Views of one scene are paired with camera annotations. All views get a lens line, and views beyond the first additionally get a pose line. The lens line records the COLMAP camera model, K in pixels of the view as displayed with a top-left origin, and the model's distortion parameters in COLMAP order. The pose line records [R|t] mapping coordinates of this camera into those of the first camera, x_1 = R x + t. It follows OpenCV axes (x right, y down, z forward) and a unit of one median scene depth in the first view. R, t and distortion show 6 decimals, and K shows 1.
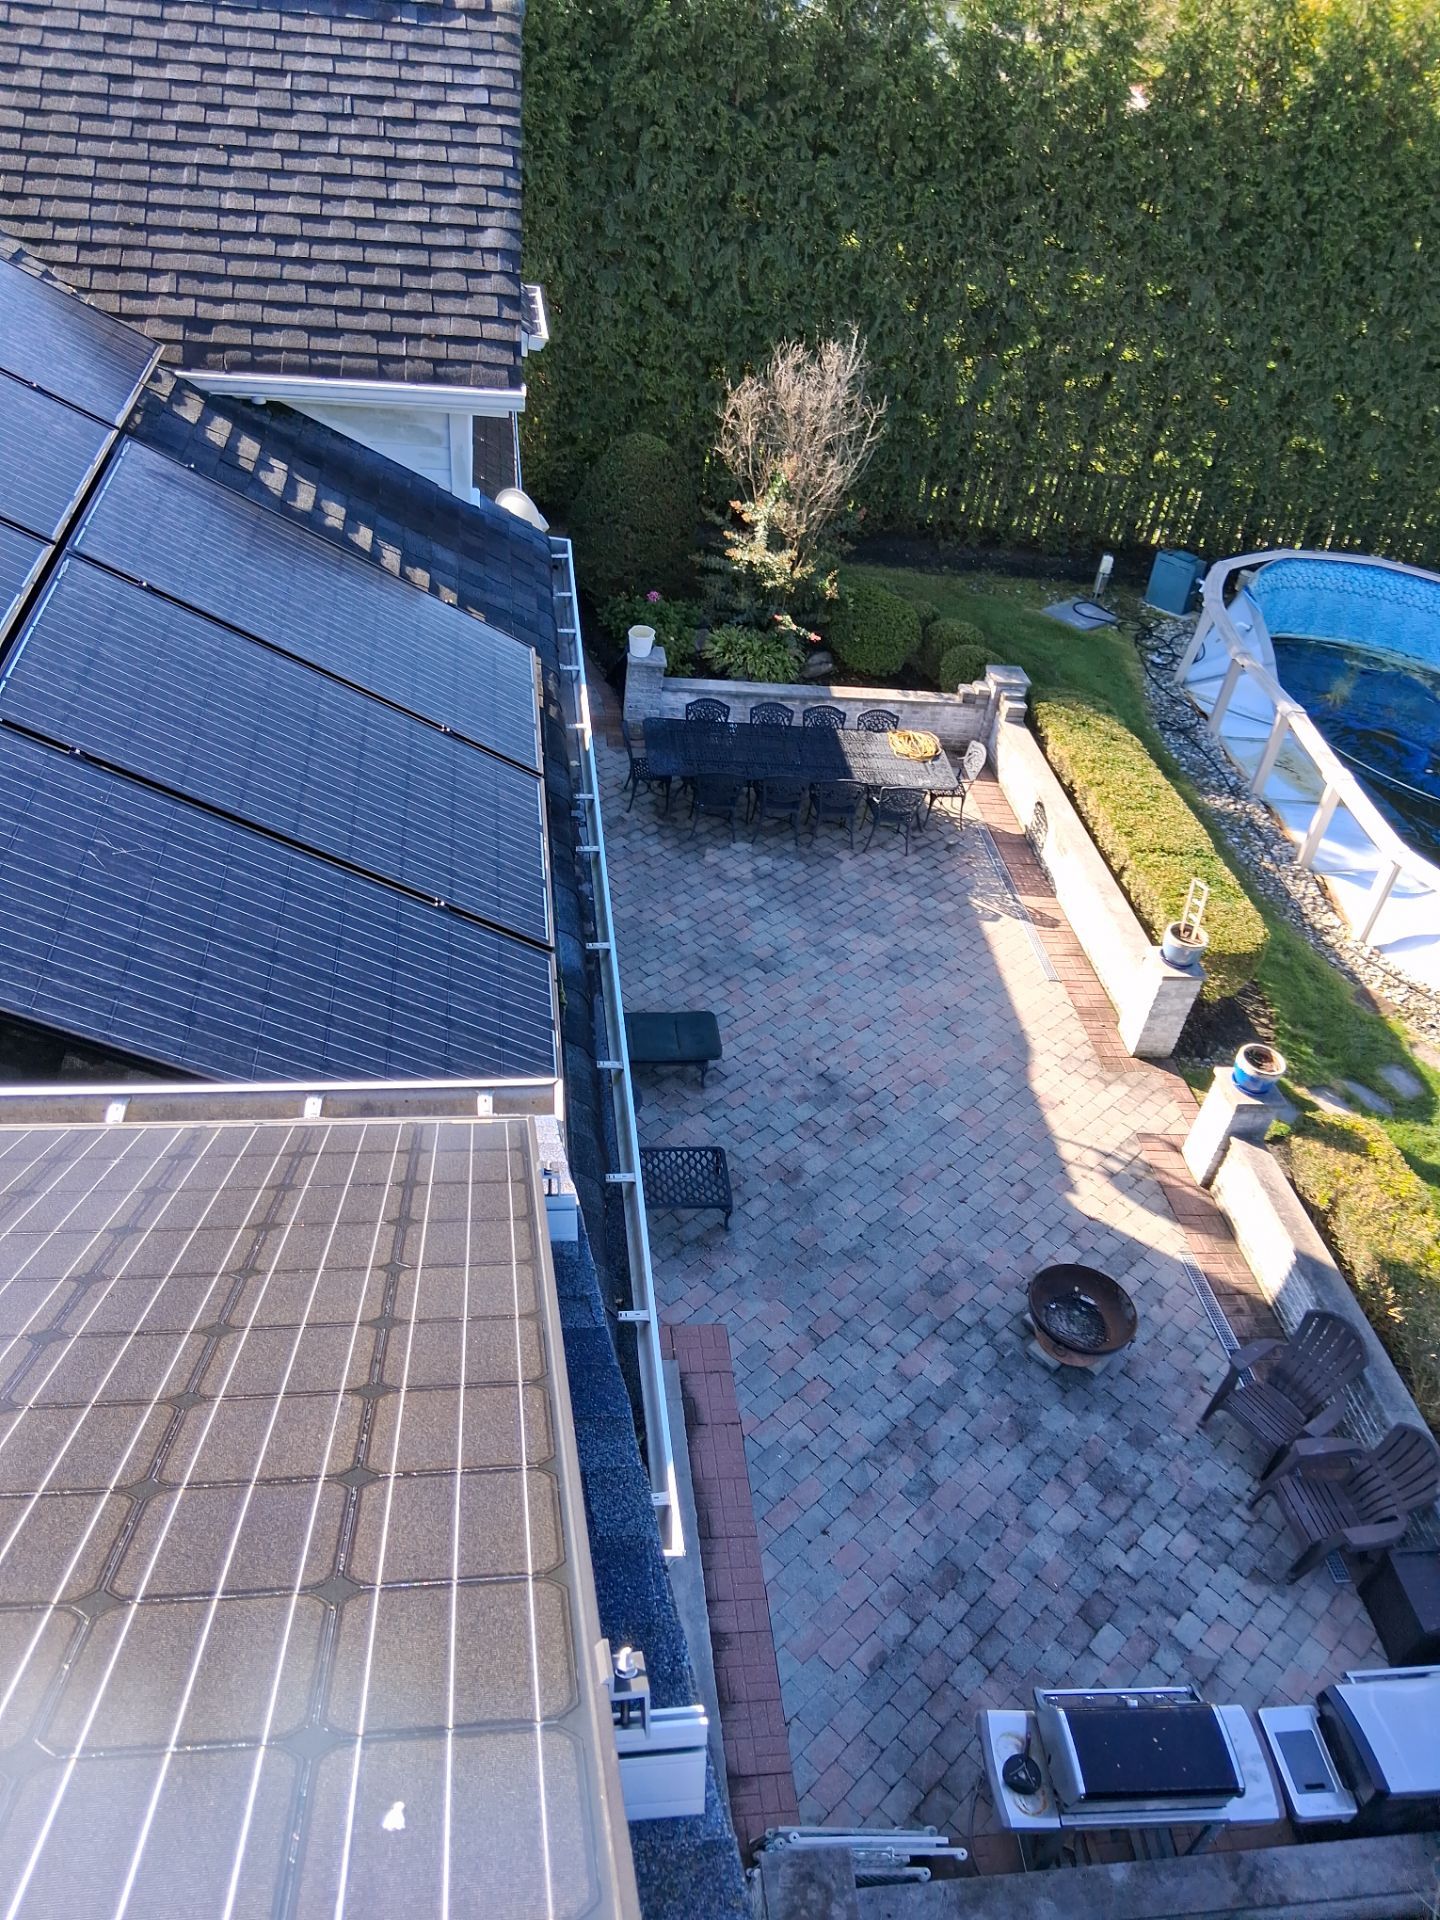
lens RADIAL K [[1429.4, 0, 745.1], [0, 1429.4, 963.8], [0, 0, 1]] dist [0.048182, -0.003713]
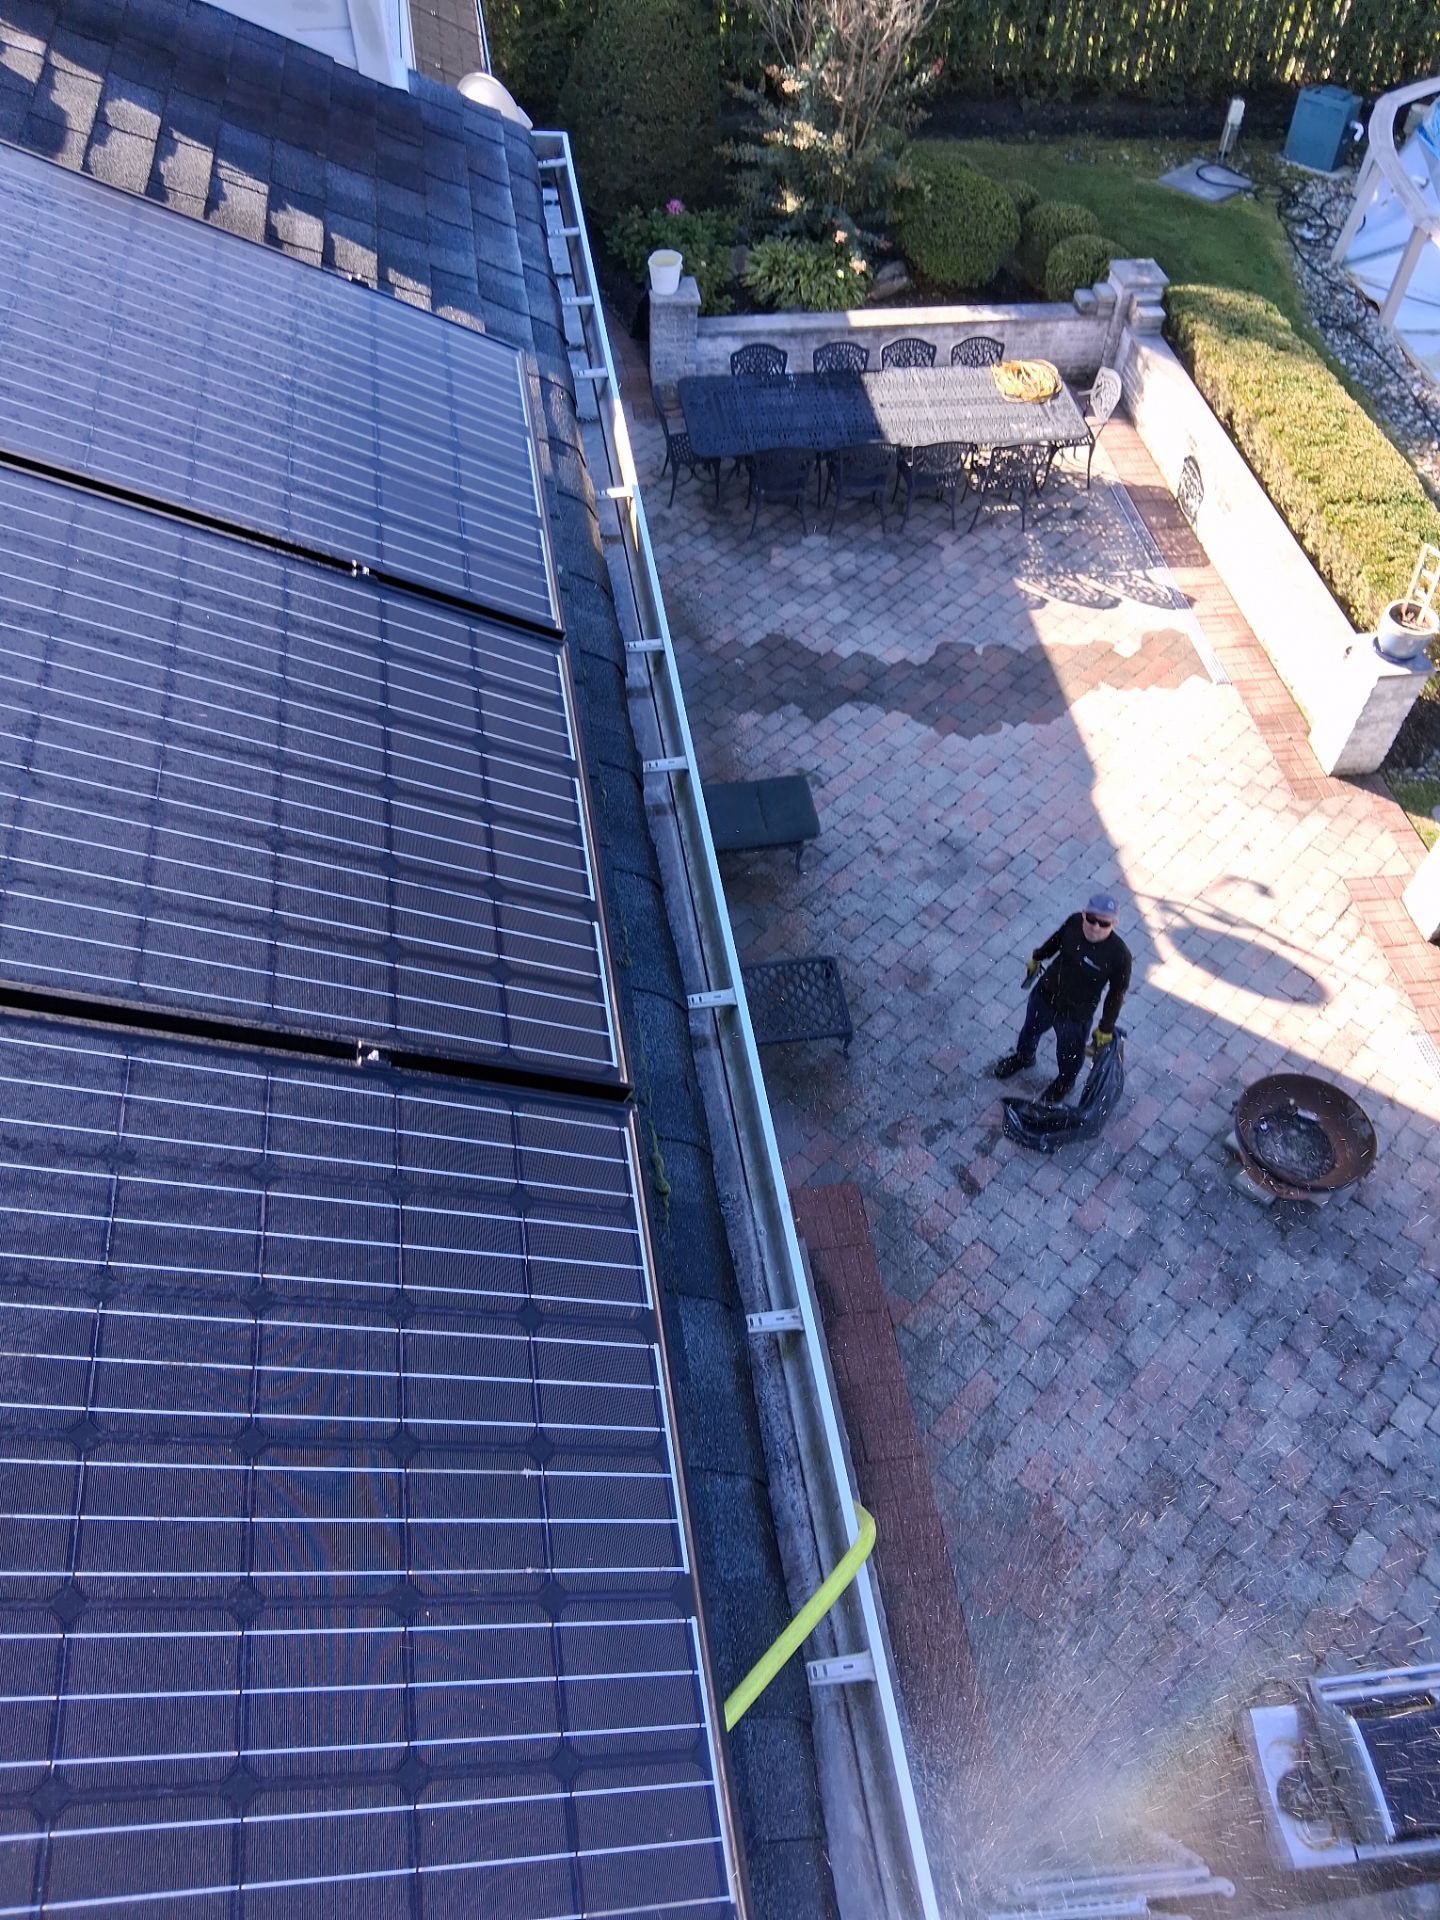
lens RADIAL K [[1479.7, 0, 720.0], [0, 1479.7, 960.0], [0, 0, 1]] dist [0.117224, -0.236324]
pose [[0.995690, -0.068967, -0.062006, -0.019759], [0.080881, 0.972888, 0.216673, -0.038853], [0.045381, -0.220754, 0.974273, 0.135269]]
